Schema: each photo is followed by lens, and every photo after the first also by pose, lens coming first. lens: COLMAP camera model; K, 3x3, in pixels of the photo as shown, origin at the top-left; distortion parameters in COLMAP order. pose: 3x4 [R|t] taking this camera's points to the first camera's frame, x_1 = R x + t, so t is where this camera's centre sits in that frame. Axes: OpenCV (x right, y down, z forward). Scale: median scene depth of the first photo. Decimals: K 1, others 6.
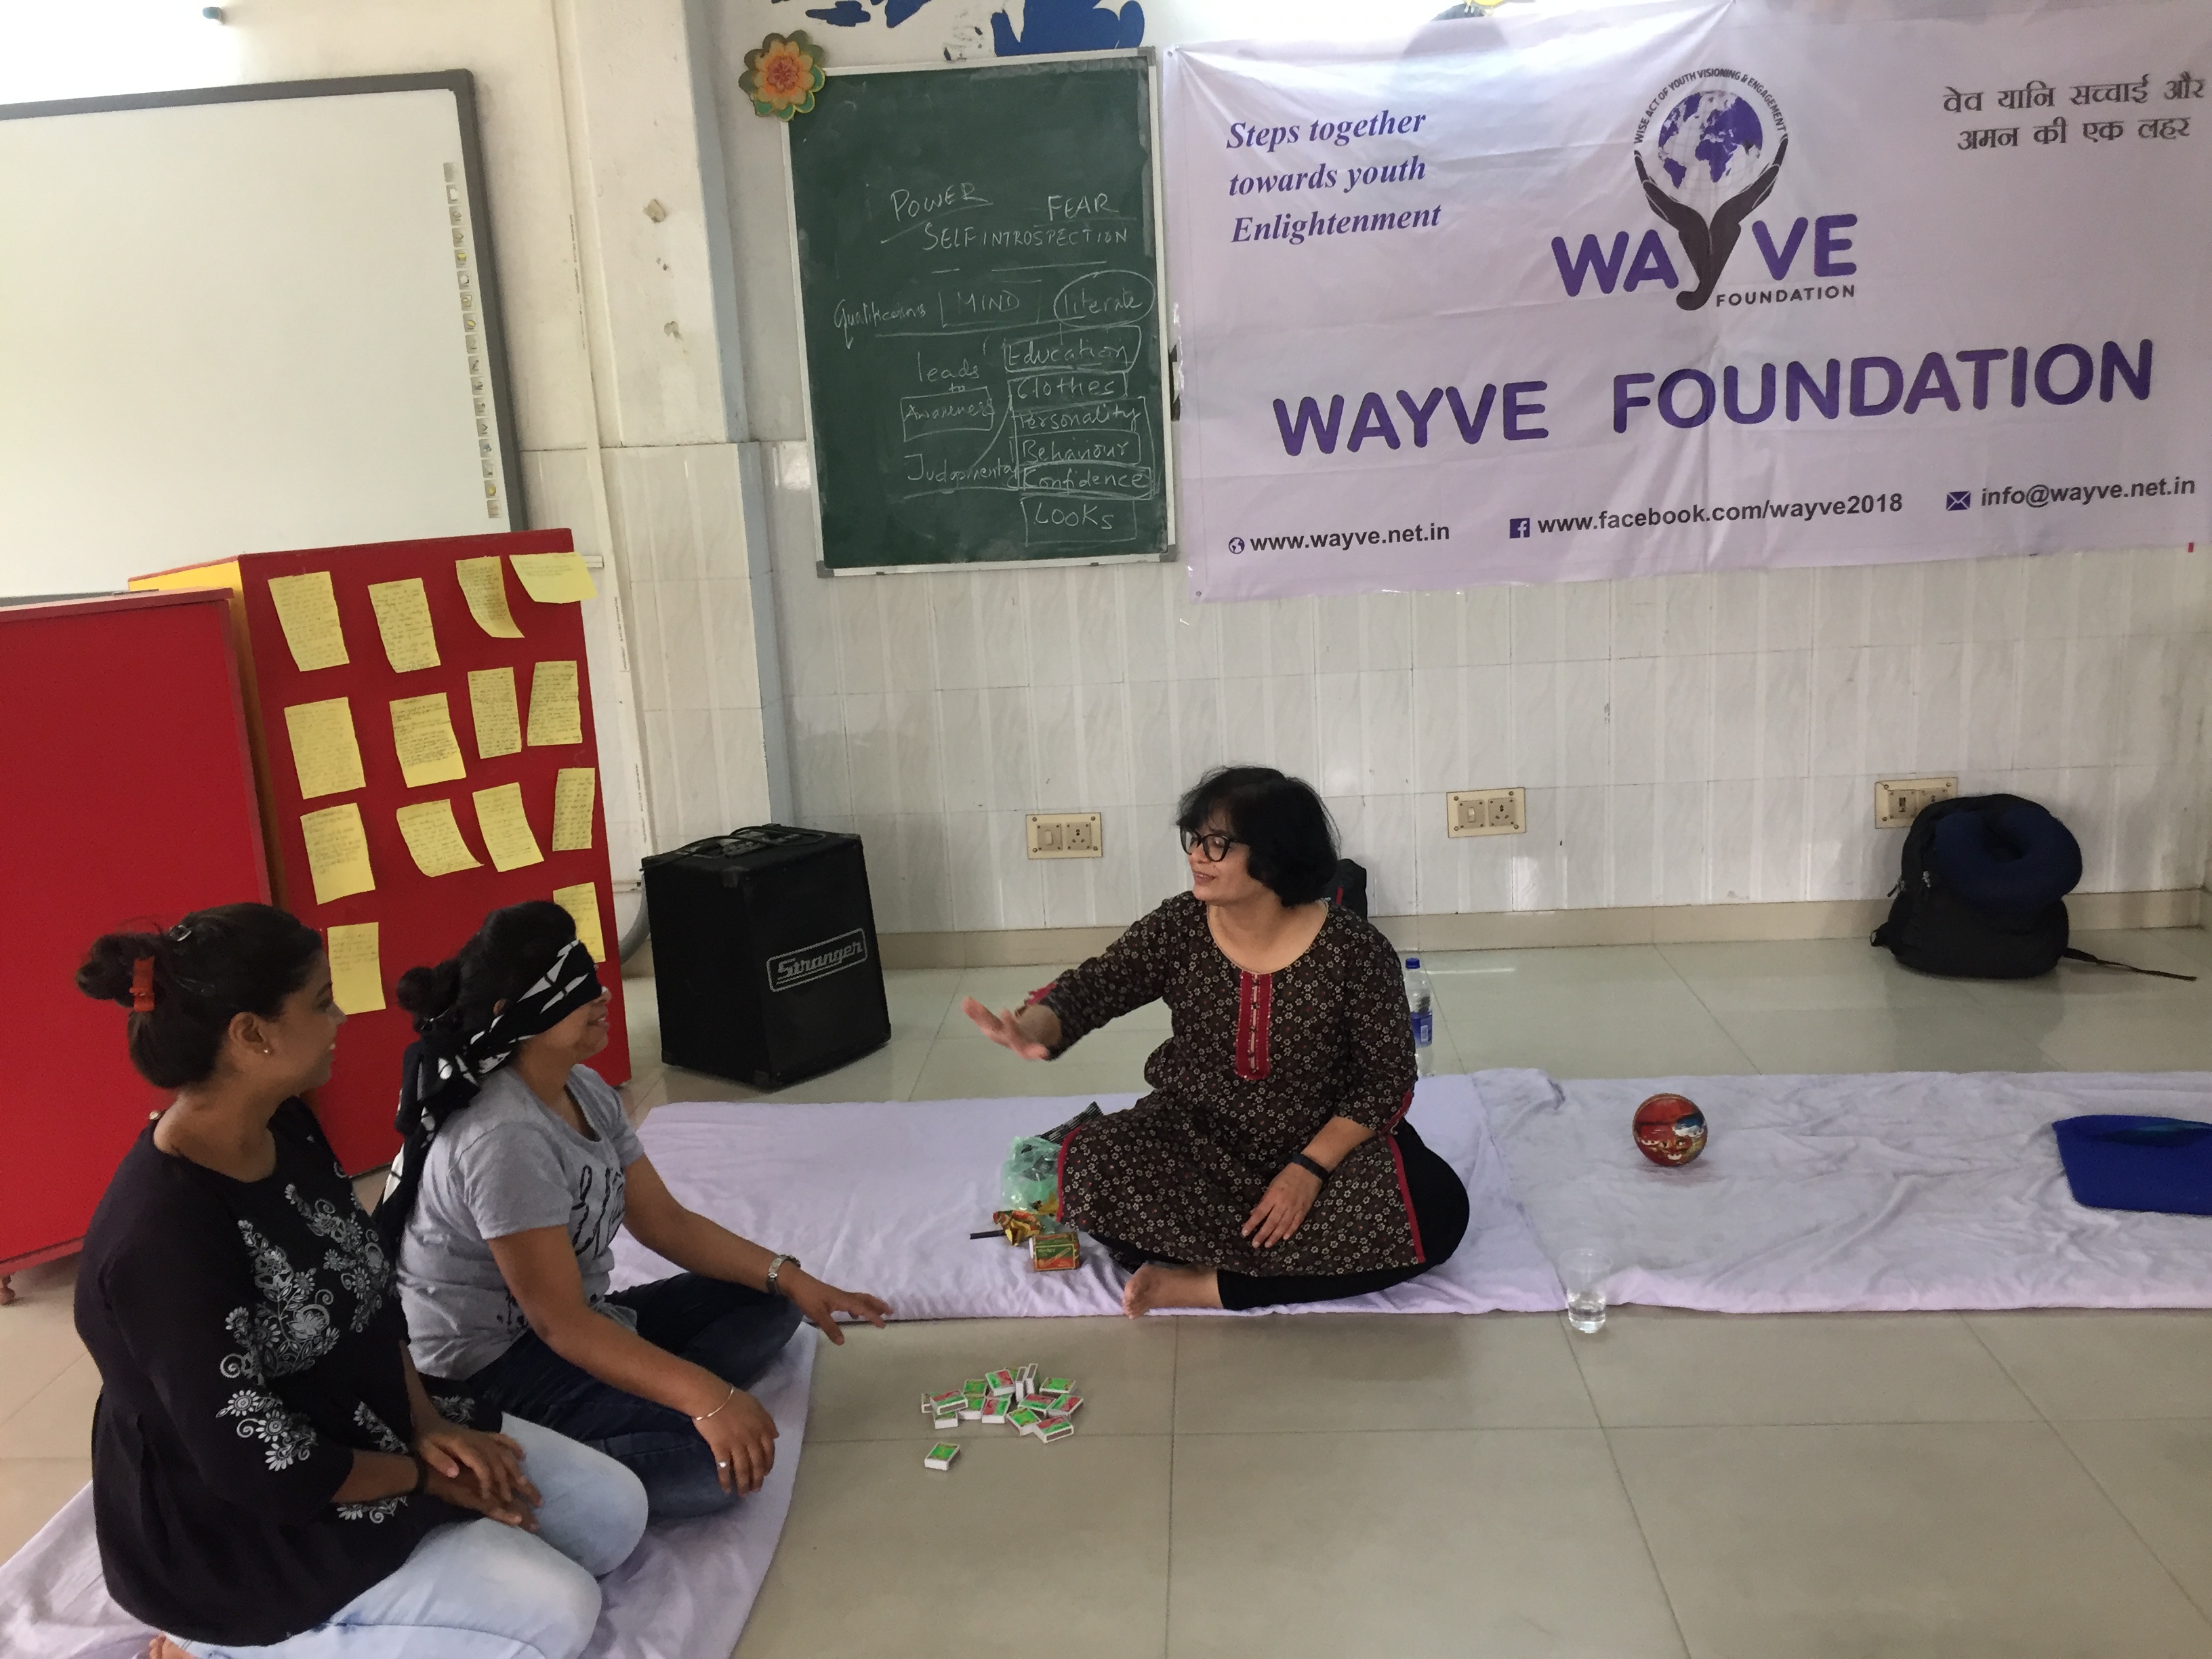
lens RADIAL K [[1886.9, 0, 1090.5], [0, 1886.9, 819.7], [0, 0, 1]] dist [0.091583, -0.142265]
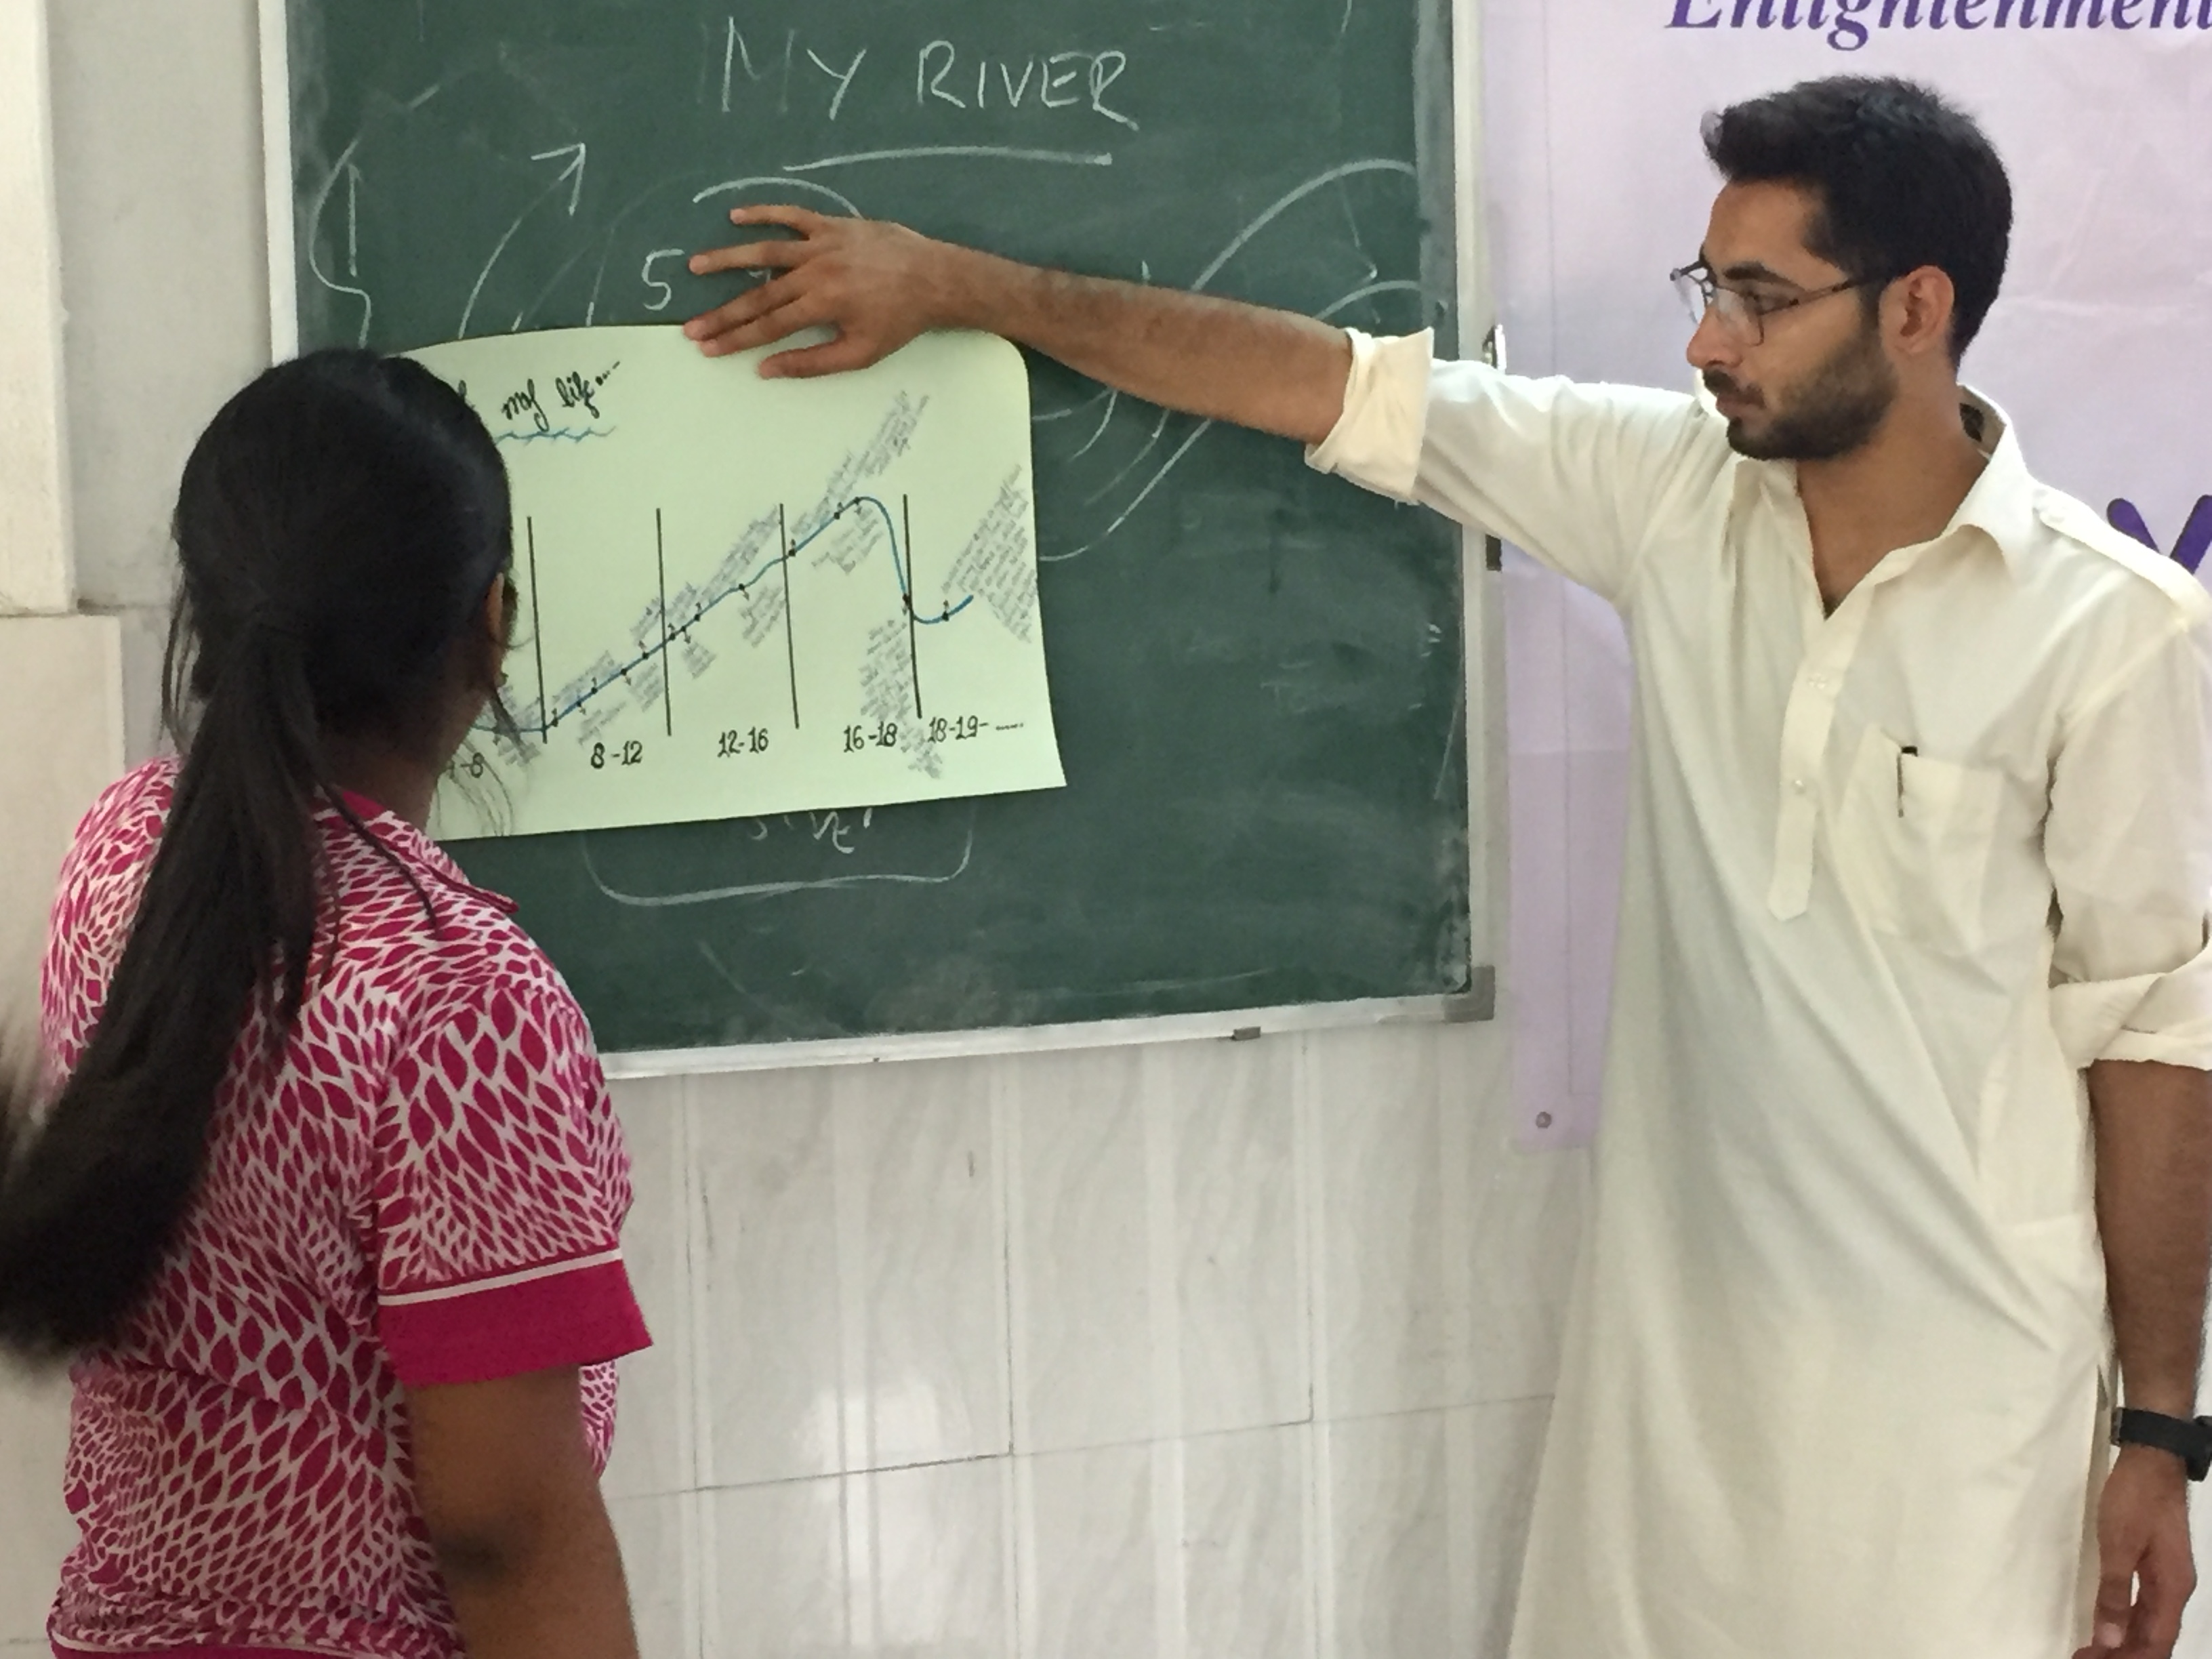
lens RADIAL K [[4015.8, 0, 1106.0], [0, 4015.8, 829.5], [0, 0, 1]] dist [0.022665, 0.145492]
pose [[0.907975, -0.002026, 0.419020, -0.295484], [0.061946, 0.989650, -0.129447, -0.090343], [-0.414420, 0.143491, 0.898702, 0.456308]]
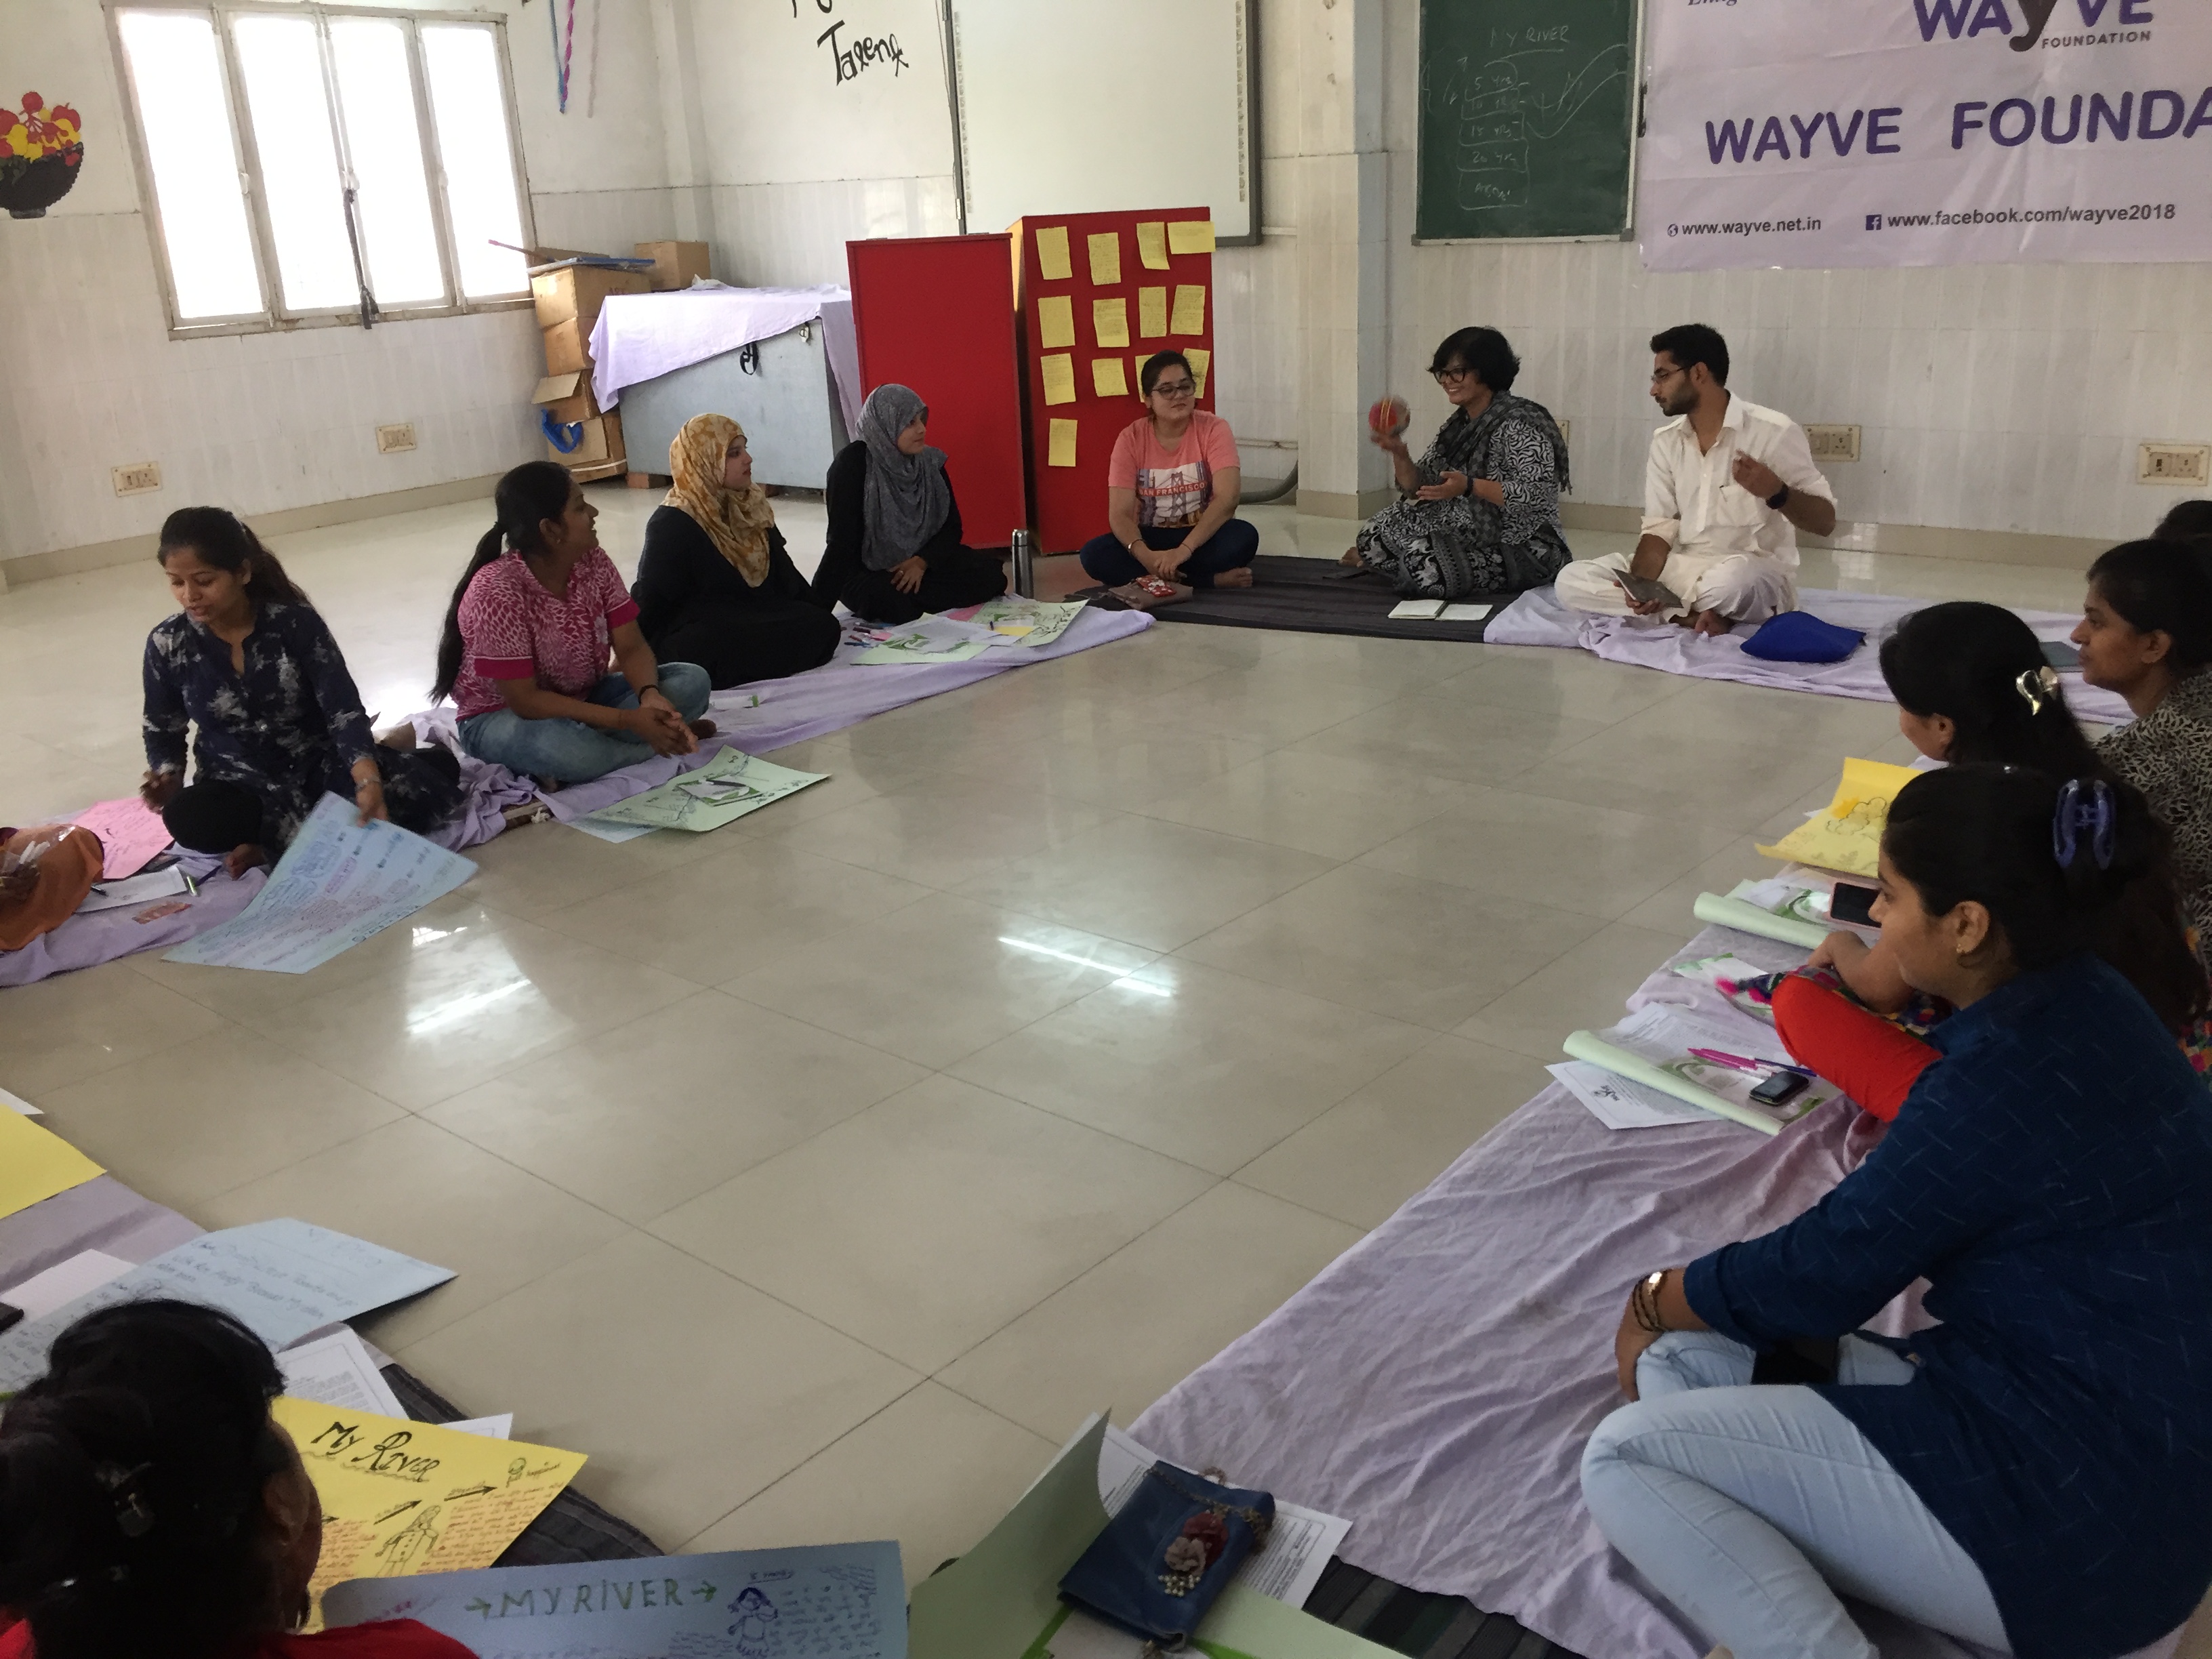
lens RADIAL K [[1884.3, 0, 1106.0], [0, 1884.3, 829.5], [0, 0, 1]] dist [0.092465, -0.140944]
pose [[0.794296, 0.211124, -0.569667, 0.669760], [-0.121576, 0.973946, 0.191439, 0.071237], [0.595242, -0.082801, 0.799269, -0.436719]]
